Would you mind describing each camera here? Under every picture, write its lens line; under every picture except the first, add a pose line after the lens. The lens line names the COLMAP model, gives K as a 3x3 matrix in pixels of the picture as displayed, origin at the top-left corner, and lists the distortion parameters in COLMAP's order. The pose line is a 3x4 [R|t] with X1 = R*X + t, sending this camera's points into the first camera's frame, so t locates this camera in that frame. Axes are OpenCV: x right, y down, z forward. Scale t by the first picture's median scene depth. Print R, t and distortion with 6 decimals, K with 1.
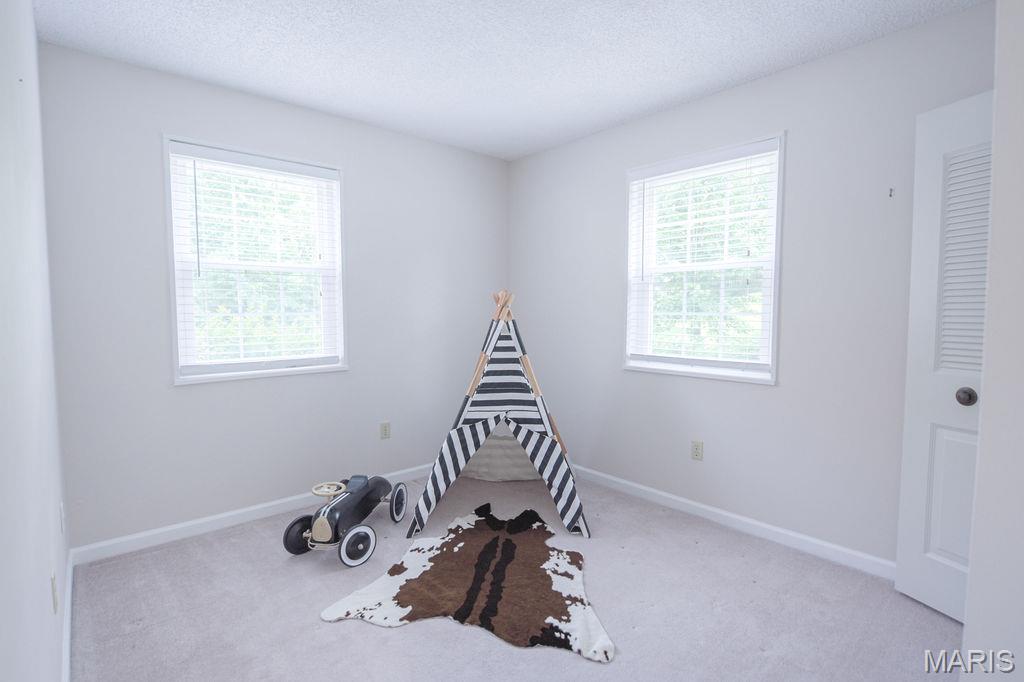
lens RADIAL K [[491.8, 0, 507.5], [0, 491.8, 336.5], [0, 0, 1]] dist [-0.011110, -0.005642]
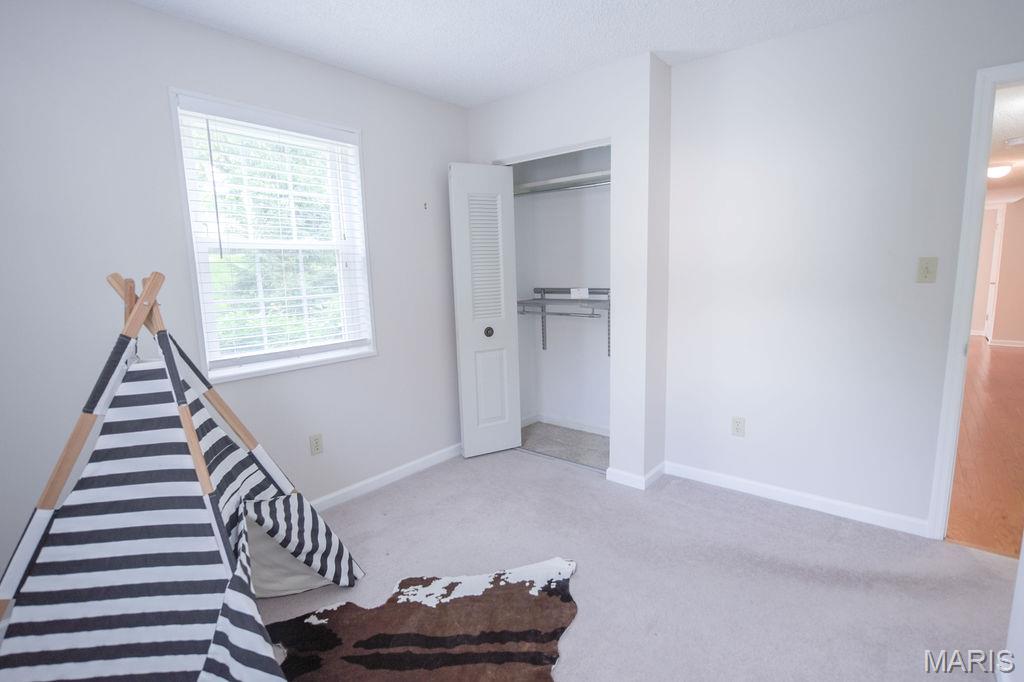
lens RADIAL K [[491.8, 0, 507.9], [0, 491.8, 341.4], [0, 0, 1]] dist [-0.011110, -0.005642]
pose [[-0.158126, -0.138967, 0.977591, -0.679992], [0.080031, 0.984986, 0.152963, -0.091696], [-0.984170, 0.102425, -0.144630, 0.914420]]
